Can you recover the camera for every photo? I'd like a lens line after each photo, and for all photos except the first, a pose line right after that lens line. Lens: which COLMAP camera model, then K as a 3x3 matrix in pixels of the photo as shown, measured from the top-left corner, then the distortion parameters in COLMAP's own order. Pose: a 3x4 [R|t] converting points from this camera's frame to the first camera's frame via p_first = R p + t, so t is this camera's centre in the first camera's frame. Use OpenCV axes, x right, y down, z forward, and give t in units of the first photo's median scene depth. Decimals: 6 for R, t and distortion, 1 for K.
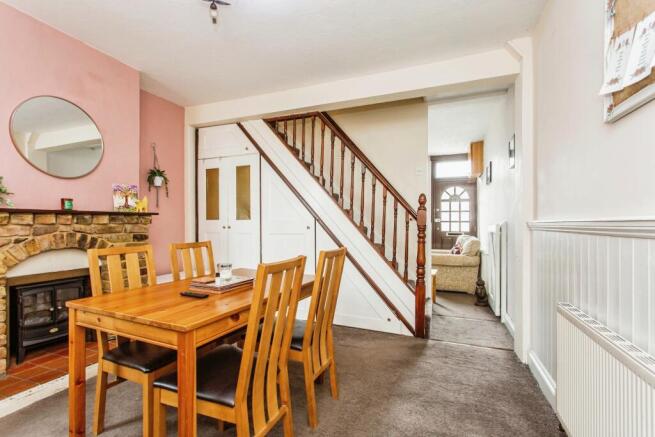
lens RADIAL K [[317.0, 0, 327.4], [0, 317.0, 221.0], [0, 0, 1]] dist [0.004148, 0.000646]
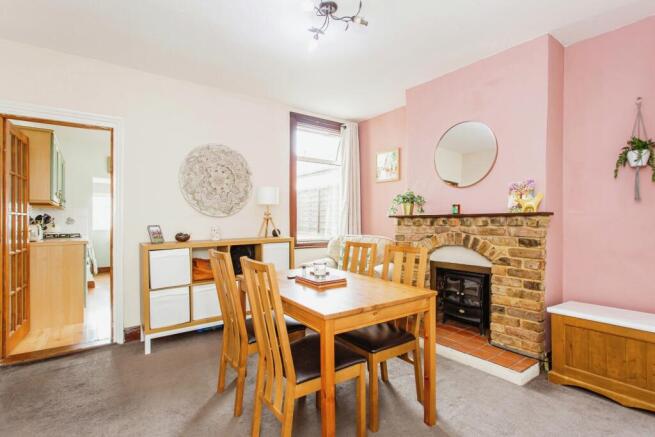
lens RADIAL K [[317.0, 0, 329.9], [0, 317.0, 218.9], [0, 0, 1]] dist [0.004148, 0.000646]
pose [[-0.496943, -0.001929, -0.867781, 0.433248], [0.008450, 0.999939, -0.007062, -0.009814], [0.867742, -0.010842, -0.496896, 1.093762]]
